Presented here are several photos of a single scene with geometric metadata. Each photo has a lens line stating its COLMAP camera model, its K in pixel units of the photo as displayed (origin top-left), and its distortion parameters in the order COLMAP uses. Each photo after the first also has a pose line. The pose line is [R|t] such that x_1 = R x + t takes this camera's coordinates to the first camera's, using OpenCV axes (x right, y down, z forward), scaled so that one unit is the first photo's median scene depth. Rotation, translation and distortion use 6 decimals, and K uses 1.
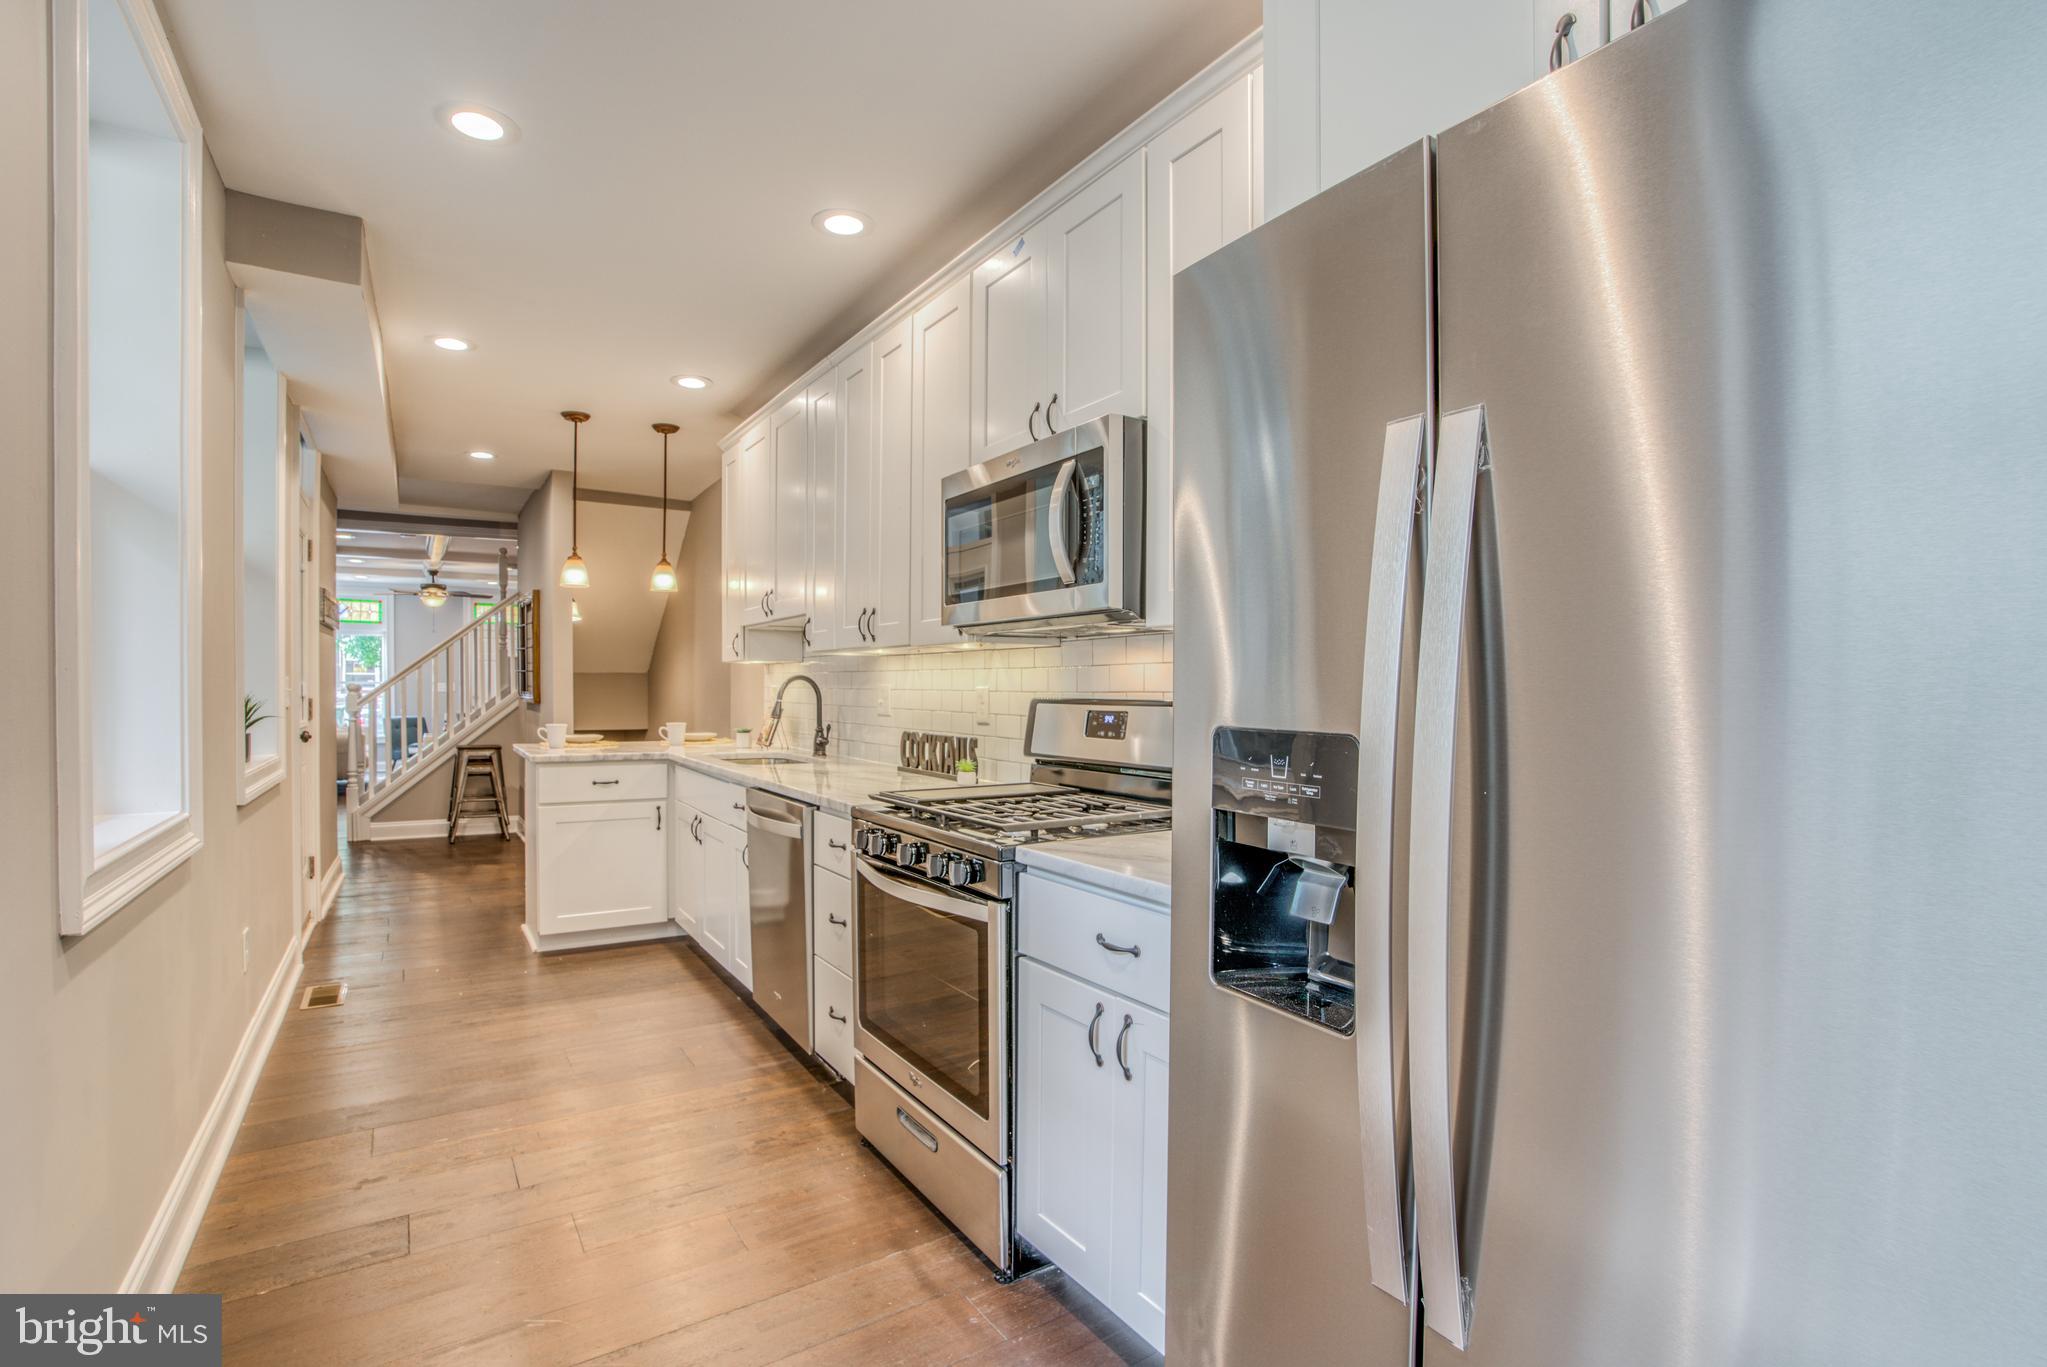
lens RADIAL K [[966.8, 0, 987.3], [0, 966.8, 712.5], [0, 0, 1]] dist [-0.065735, 0.024910]
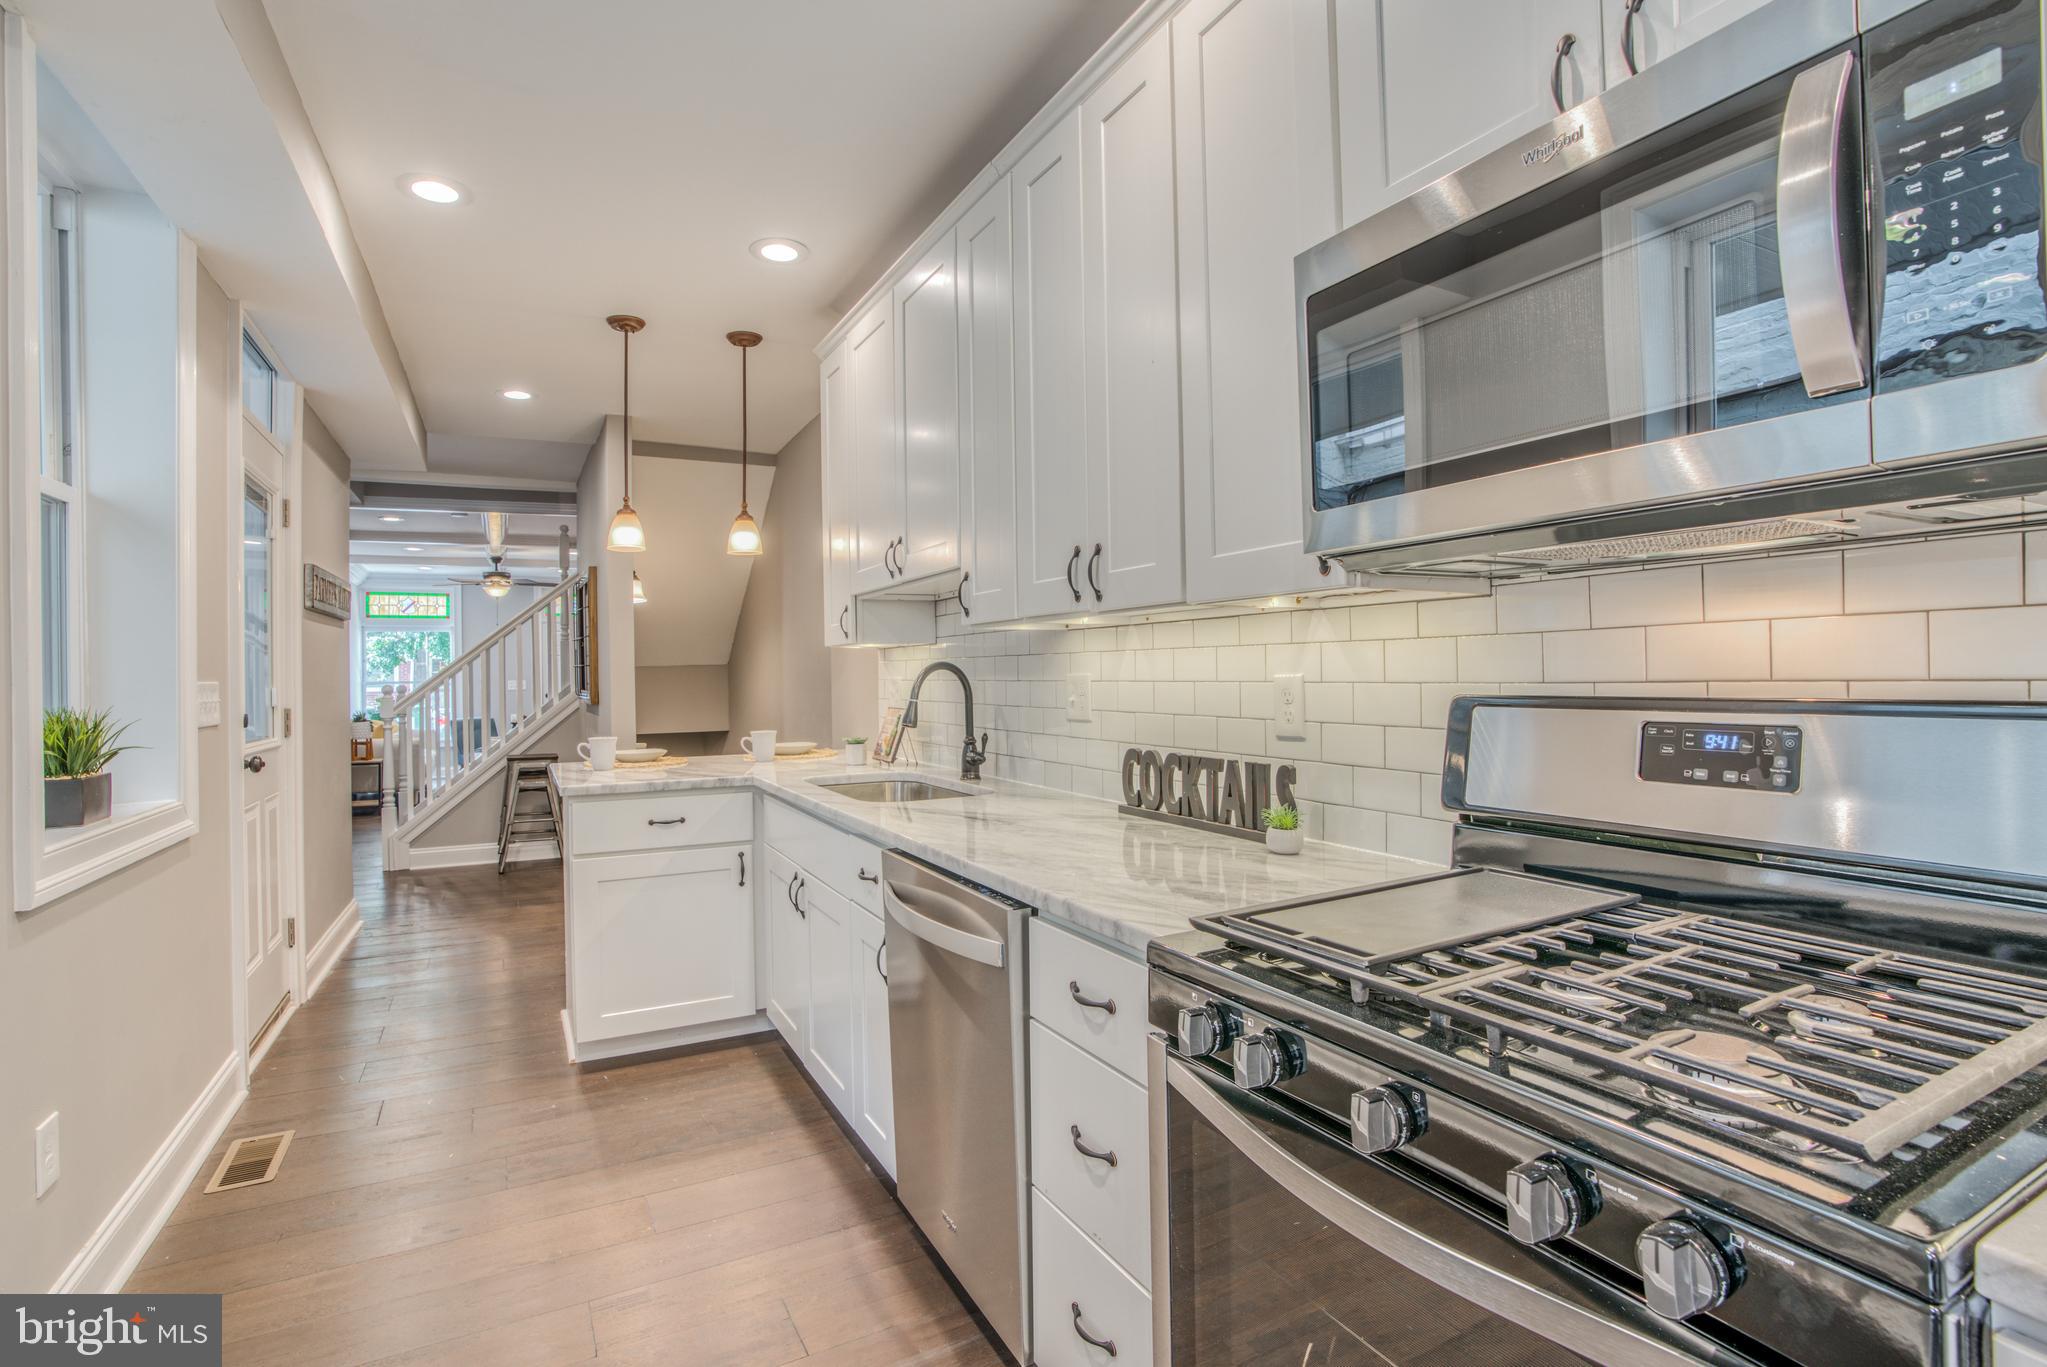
lens RADIAL K [[966.8, 0, 1008.3], [0, 966.8, 671.0], [0, 0, 1]] dist [-0.065735, 0.024910]
pose [[0.997780, -0.024399, -0.061962, -0.113285], [0.022782, 0.999385, -0.026665, -0.014213], [0.062575, 0.025194, 0.997722, 0.342984]]
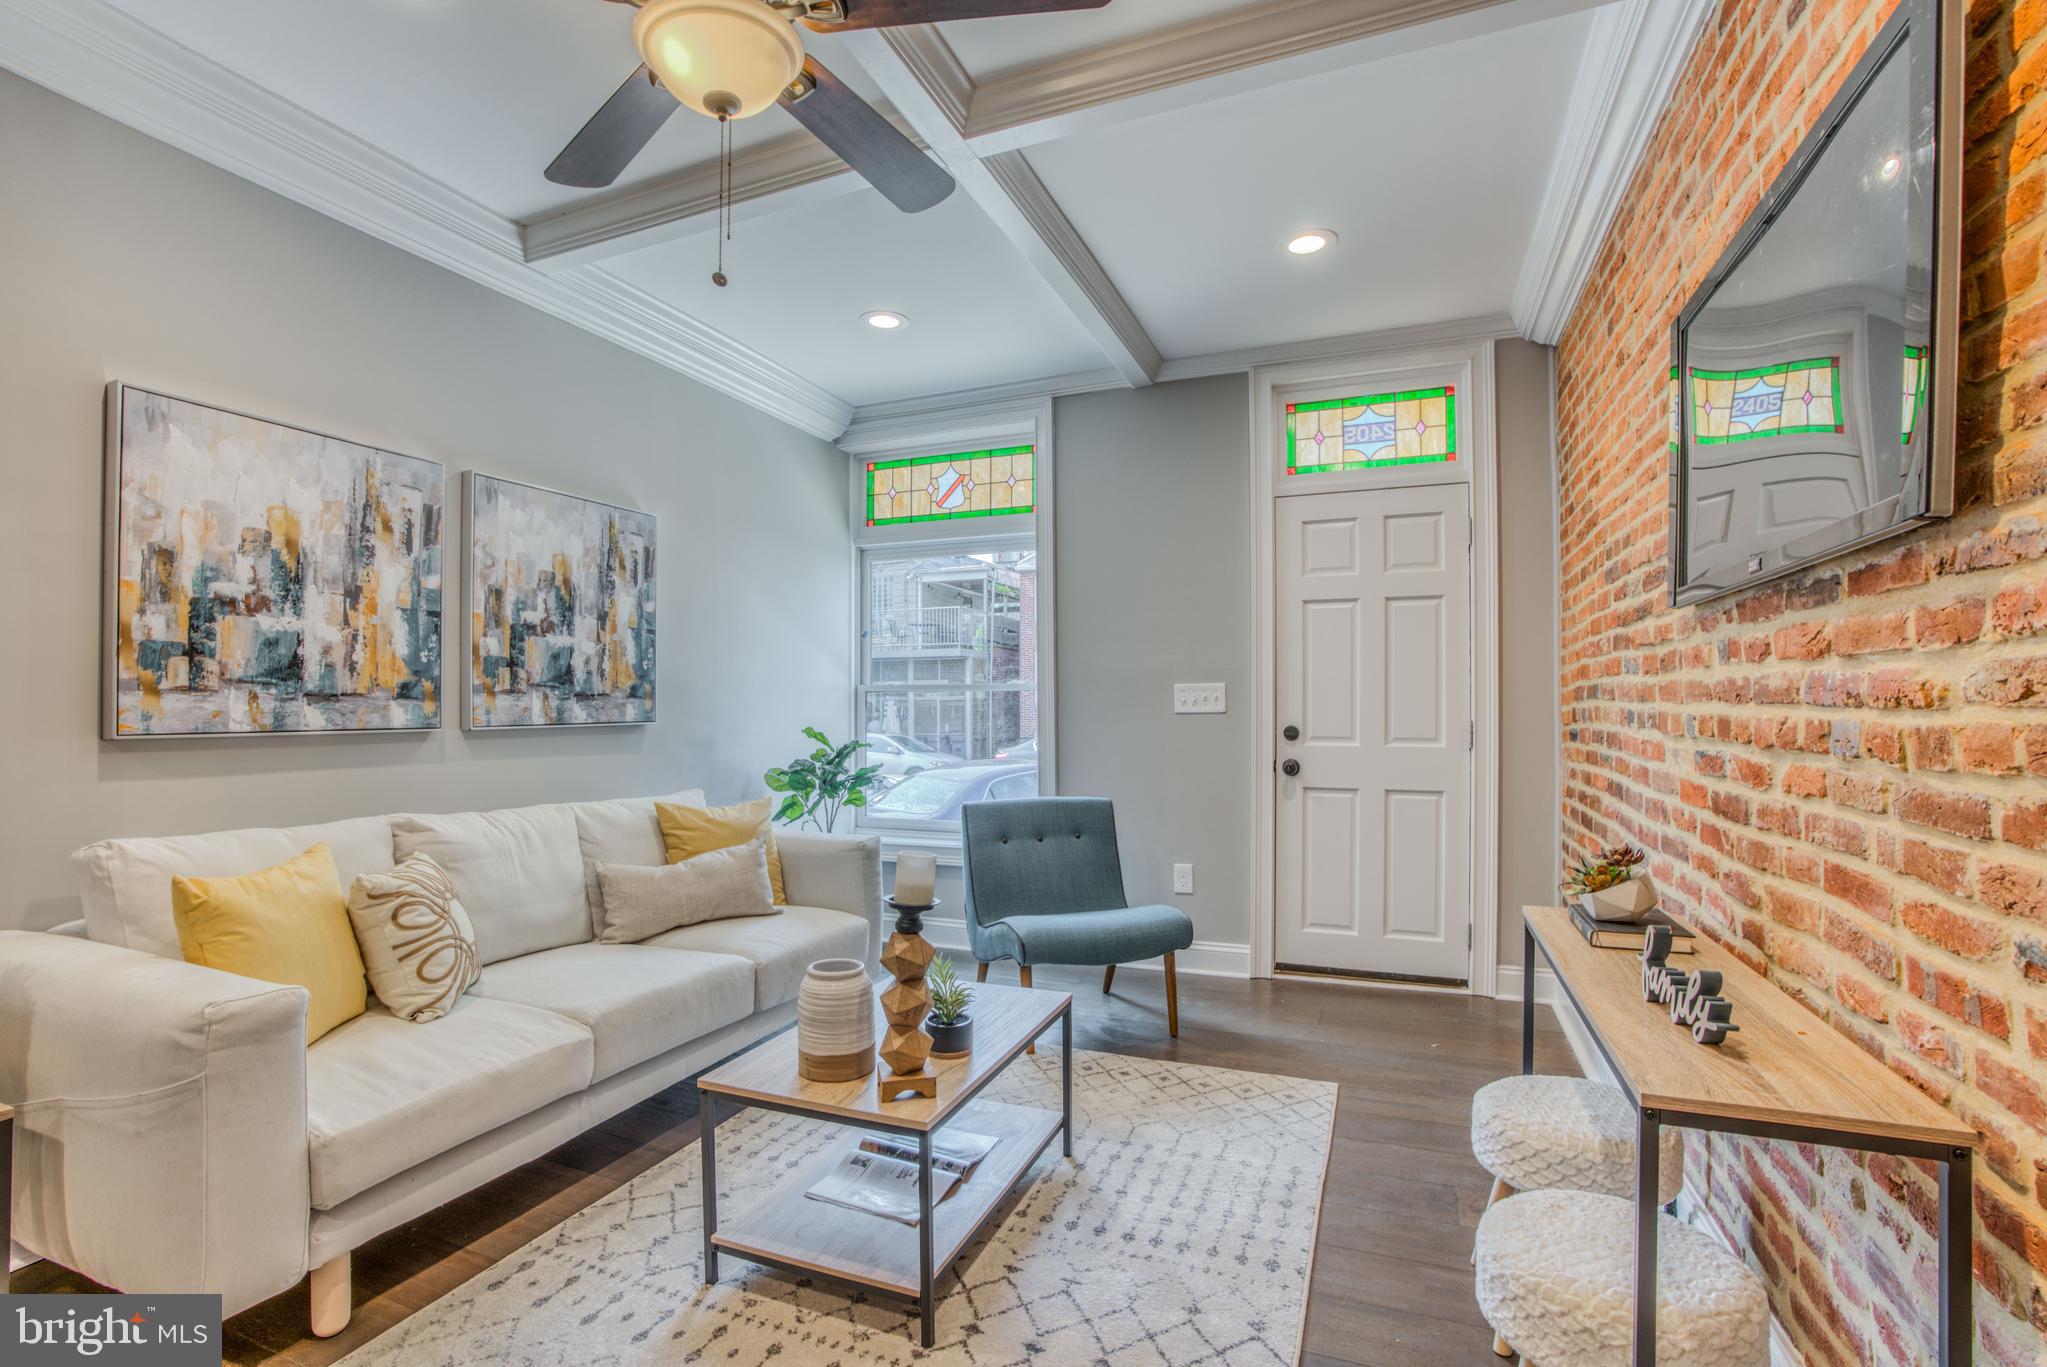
lens RADIAL K [[966.8, 0, 984.2], [0, 966.8, 704.3], [0, 0, 1]] dist [-0.065735, 0.024910]
pose [[0.575575, -0.006898, -0.817720, -1.251441], [-0.018977, 0.999582, -0.021790, -0.056532], [0.817529, 0.028059, 0.575204, 2.661548]]
